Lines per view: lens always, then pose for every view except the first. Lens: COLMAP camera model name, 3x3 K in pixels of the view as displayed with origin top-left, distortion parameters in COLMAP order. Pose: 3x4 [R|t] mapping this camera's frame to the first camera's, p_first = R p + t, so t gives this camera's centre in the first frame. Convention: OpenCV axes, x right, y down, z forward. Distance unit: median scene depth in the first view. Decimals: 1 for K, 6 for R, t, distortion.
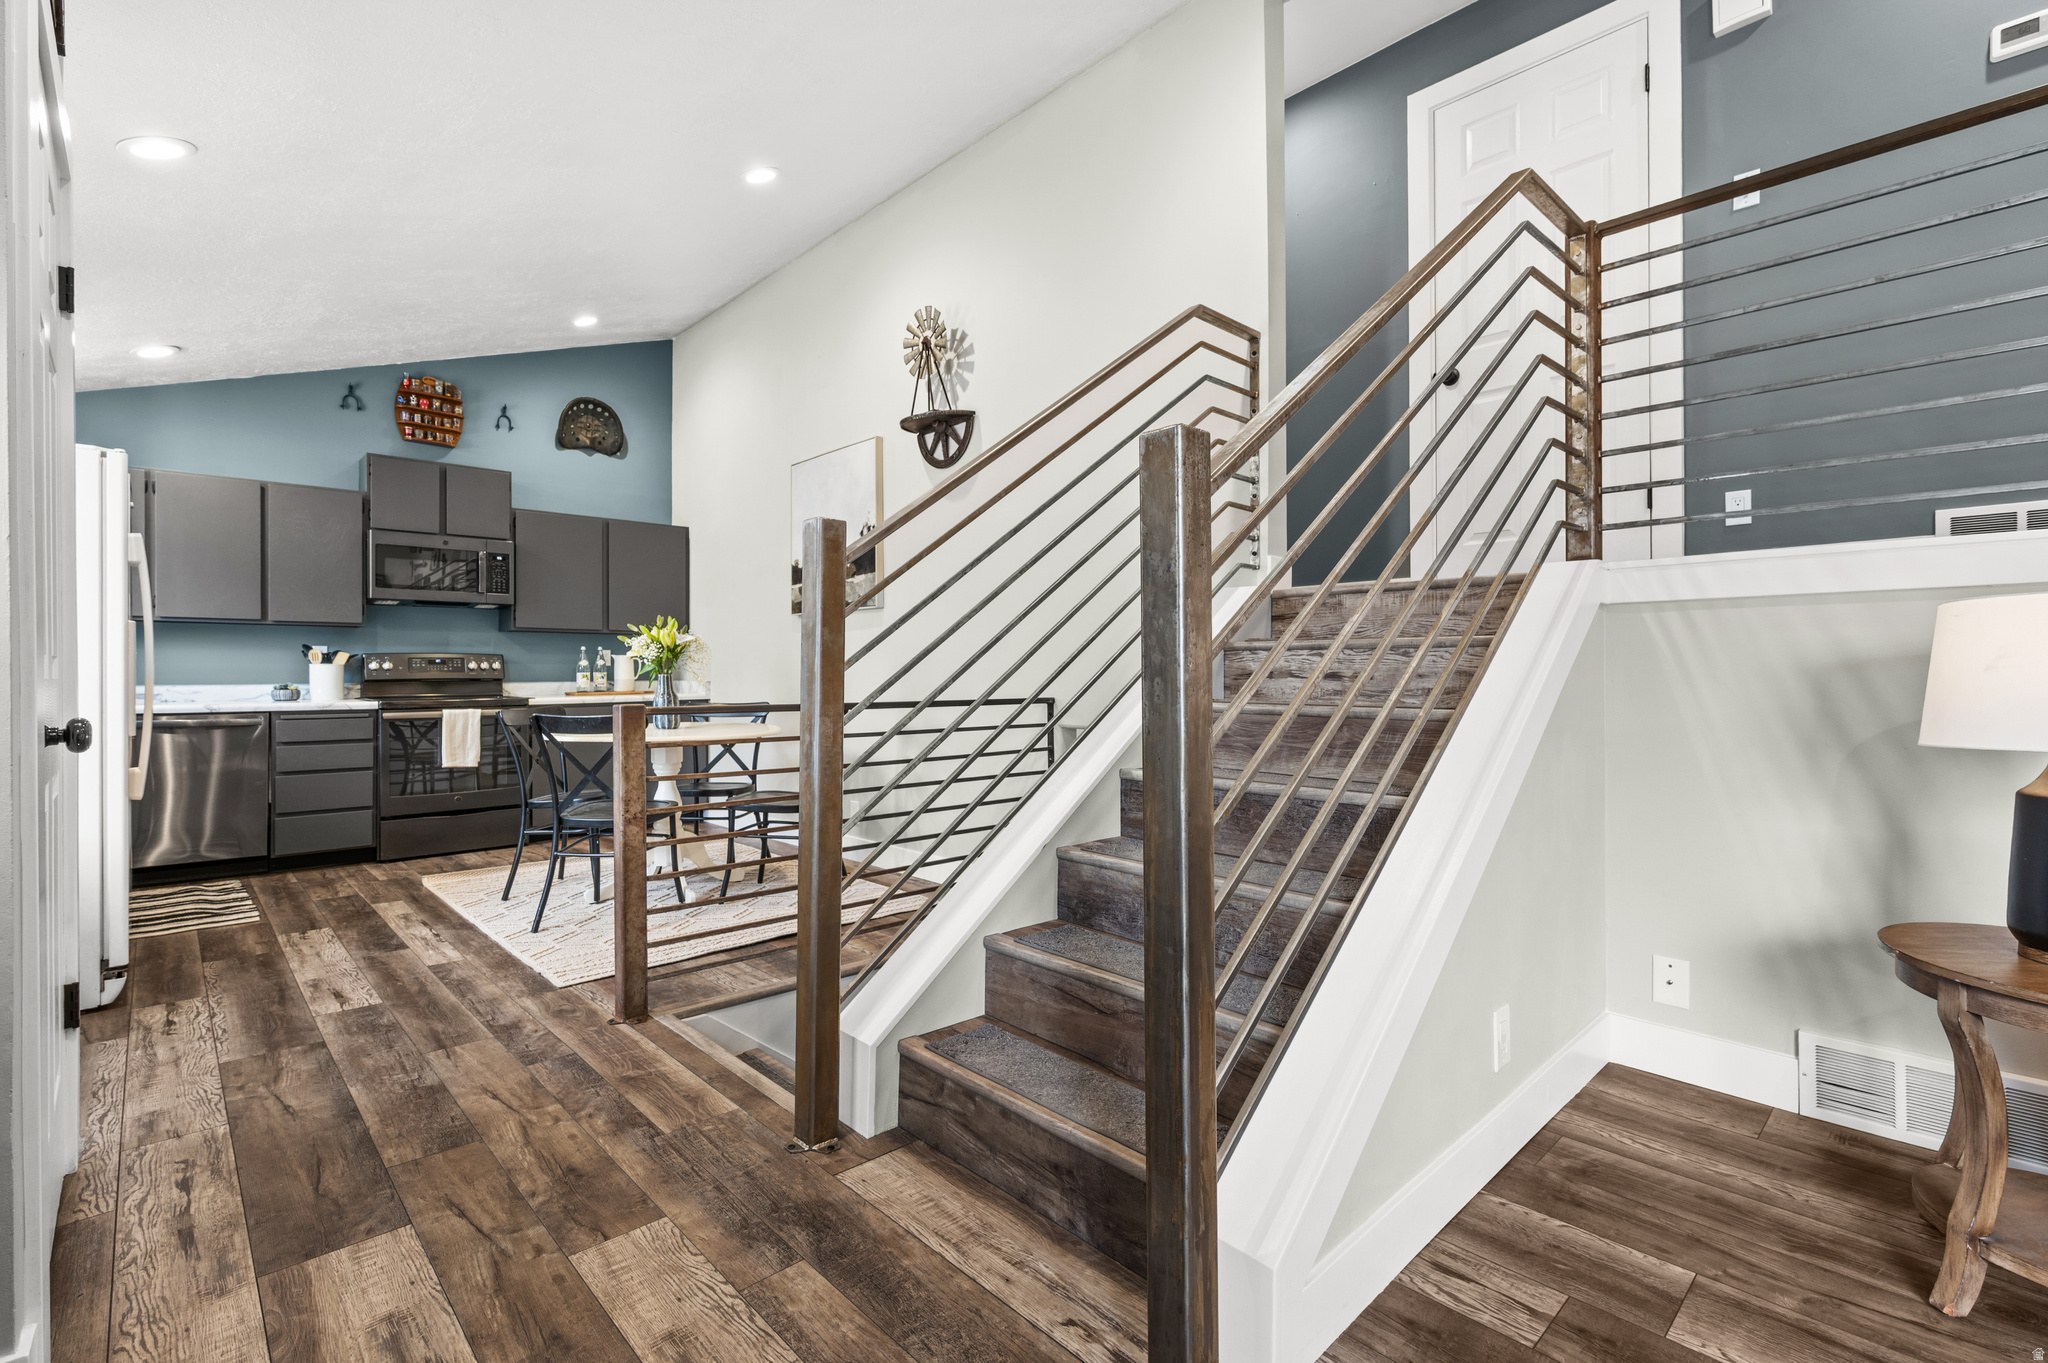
lens RADIAL K [[929.4, 0, 1031.0], [0, 929.4, 662.1], [0, 0, 1]] dist [-0.006514, -0.001570]
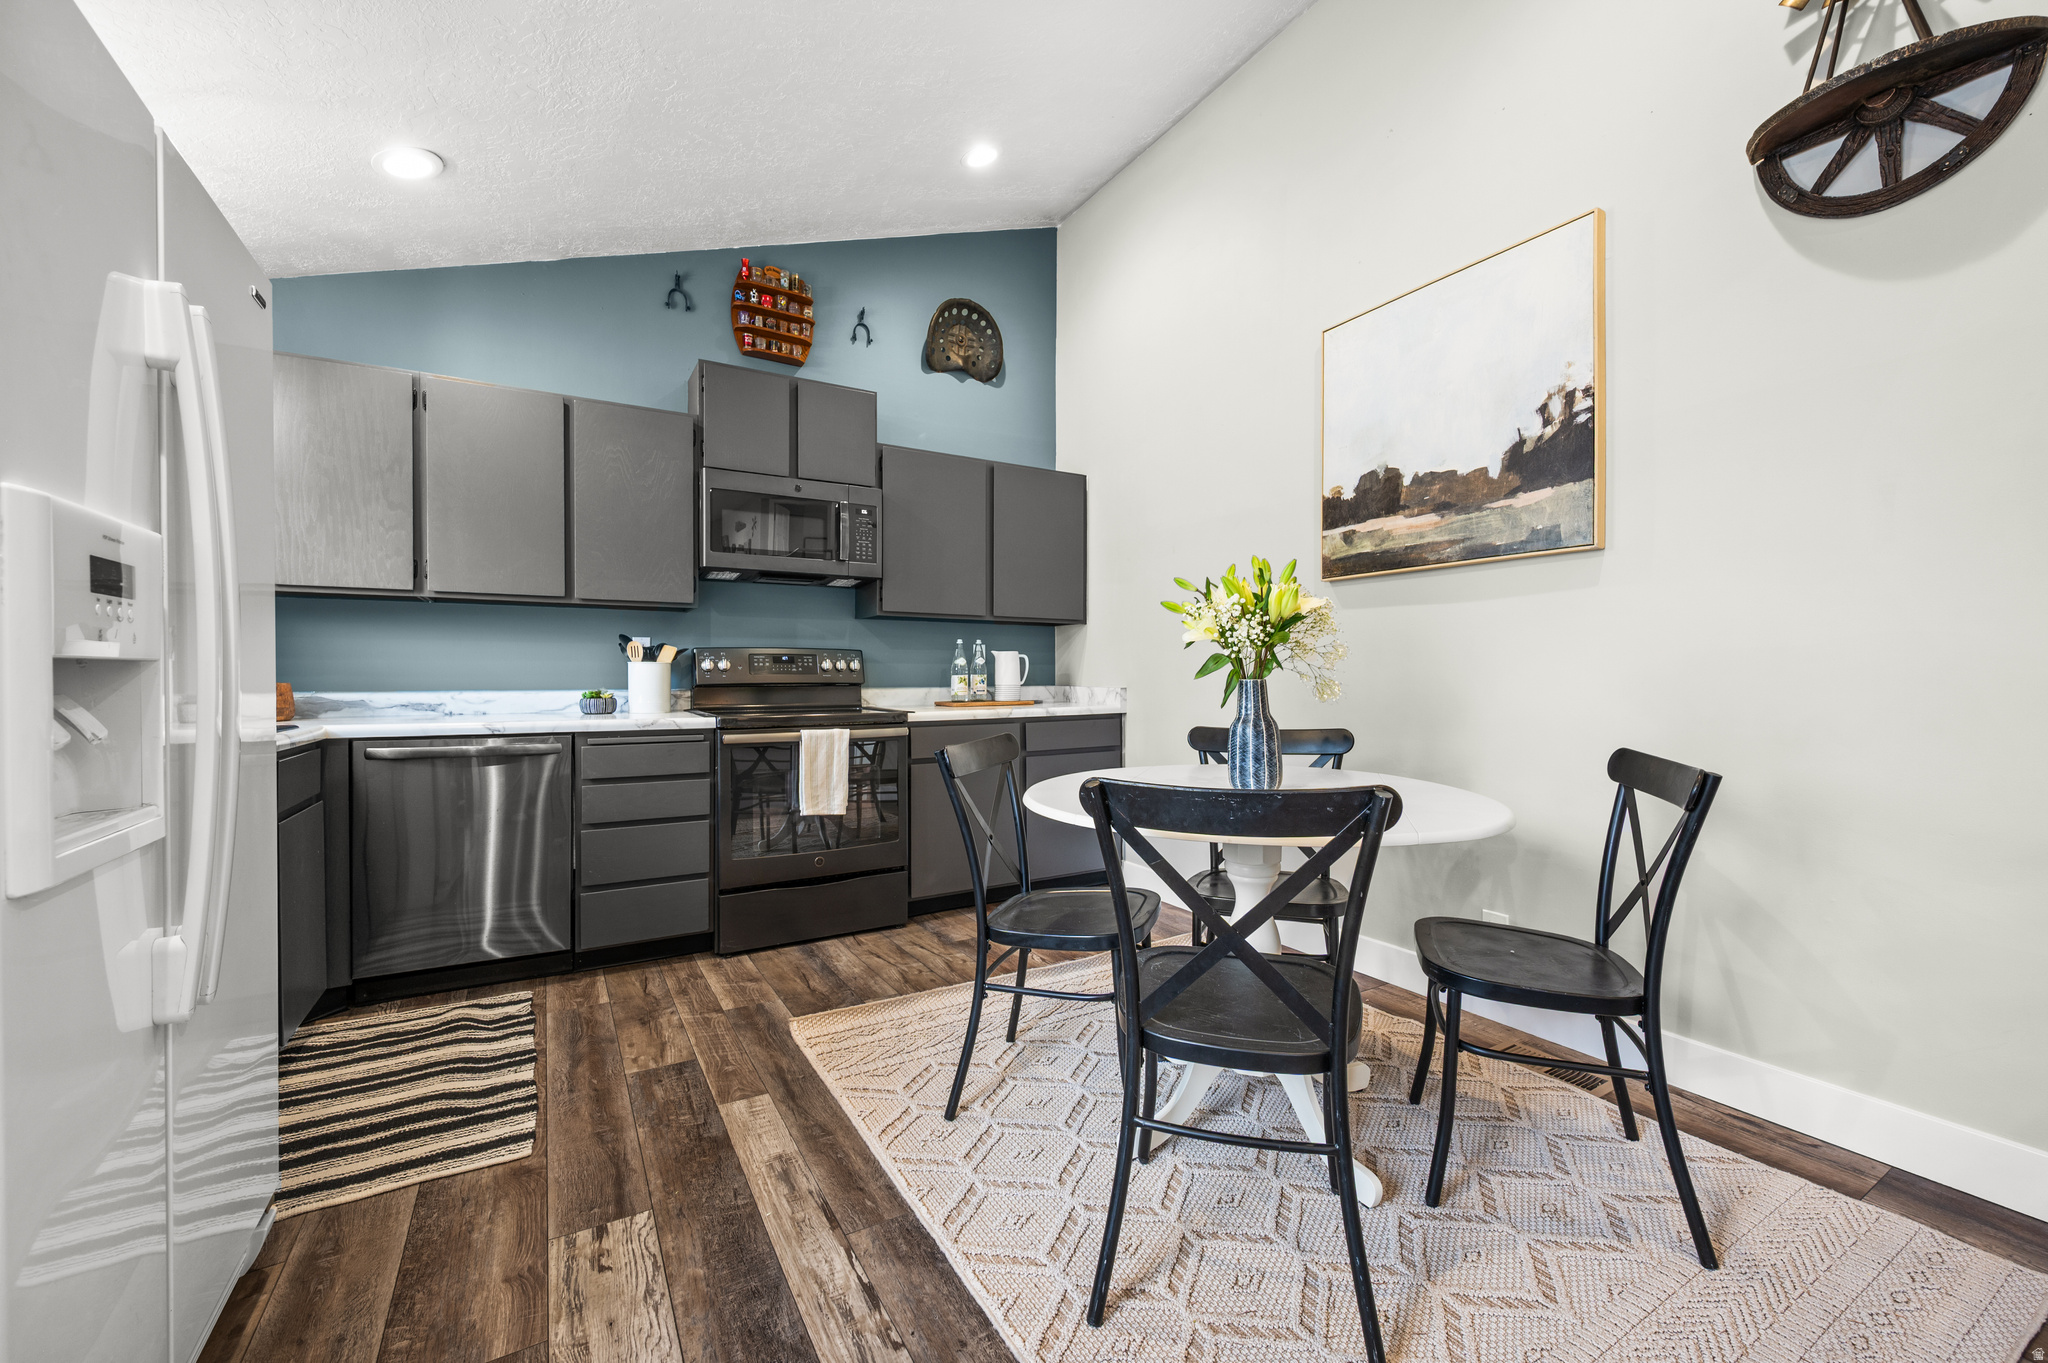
lens RADIAL K [[822.3, 0, 1016.8], [0, 822.3, 669.8], [0, 0, 1]] dist [-0.000932, 0.000073]
pose [[0.972821, 0.001225, -0.231557, -0.327122], [-0.000248, 0.999991, 0.004247, 0.005049], [0.231560, -0.004074, 0.972812, 0.433566]]
